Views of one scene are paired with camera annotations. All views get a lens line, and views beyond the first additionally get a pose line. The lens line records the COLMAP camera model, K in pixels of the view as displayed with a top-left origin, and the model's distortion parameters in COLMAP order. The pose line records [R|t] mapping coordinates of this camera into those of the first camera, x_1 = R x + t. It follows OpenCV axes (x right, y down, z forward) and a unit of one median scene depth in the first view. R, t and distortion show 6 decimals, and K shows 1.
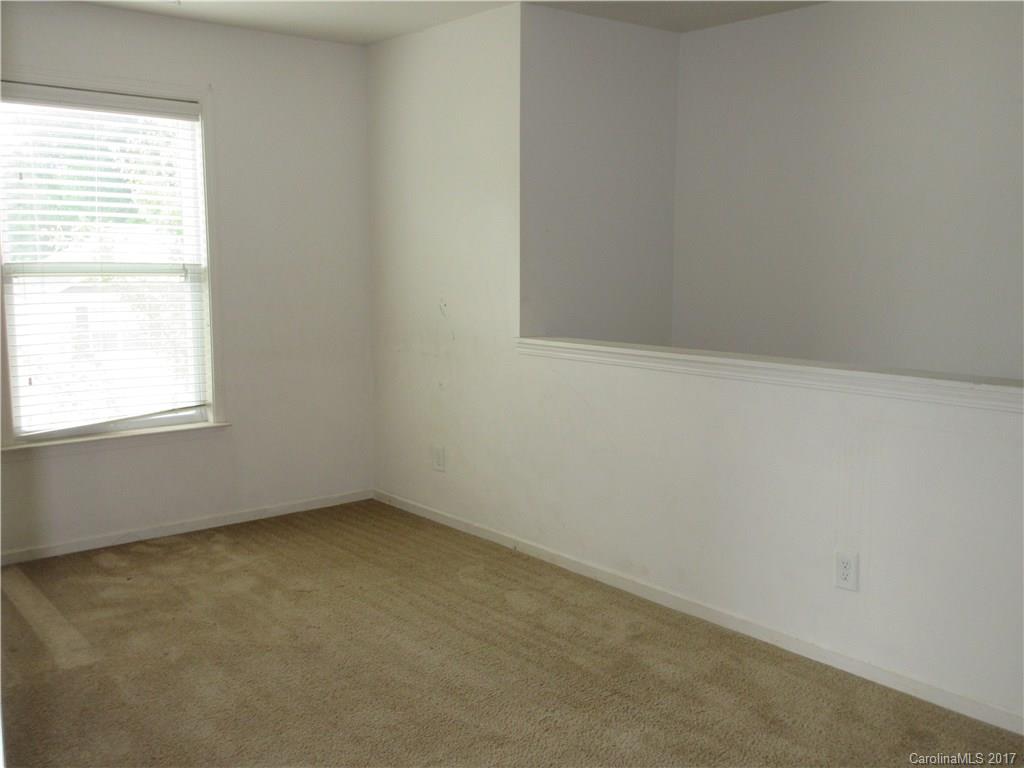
lens RADIAL K [[983.4, 0, 515.3], [0, 983.4, 386.4], [0, 0, 1]] dist [-0.003882, 0.000000]
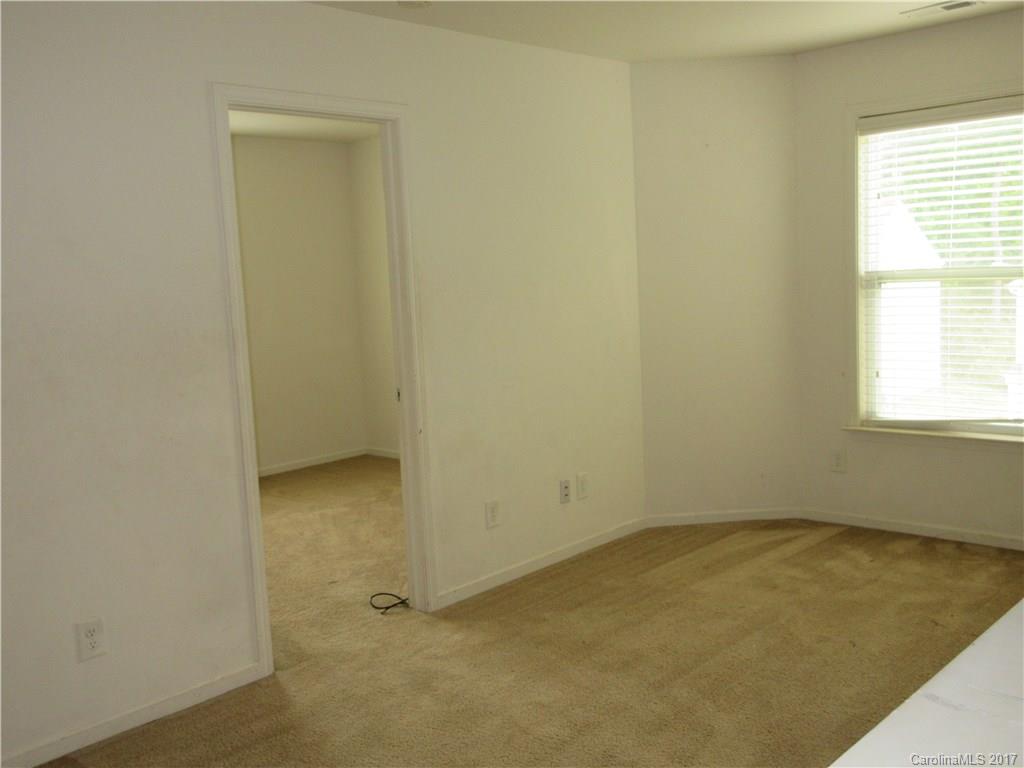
lens RADIAL K [[983.4, 0, 515.5], [0, 983.4, 385.3], [0, 0, 1]] dist [-0.003882, 0.000000]
pose [[0.119396, 0.104928, -0.987287, 0.590989], [-0.085375, 0.991802, 0.095083, -0.065042], [0.989169, 0.072937, 0.127375, 0.436288]]
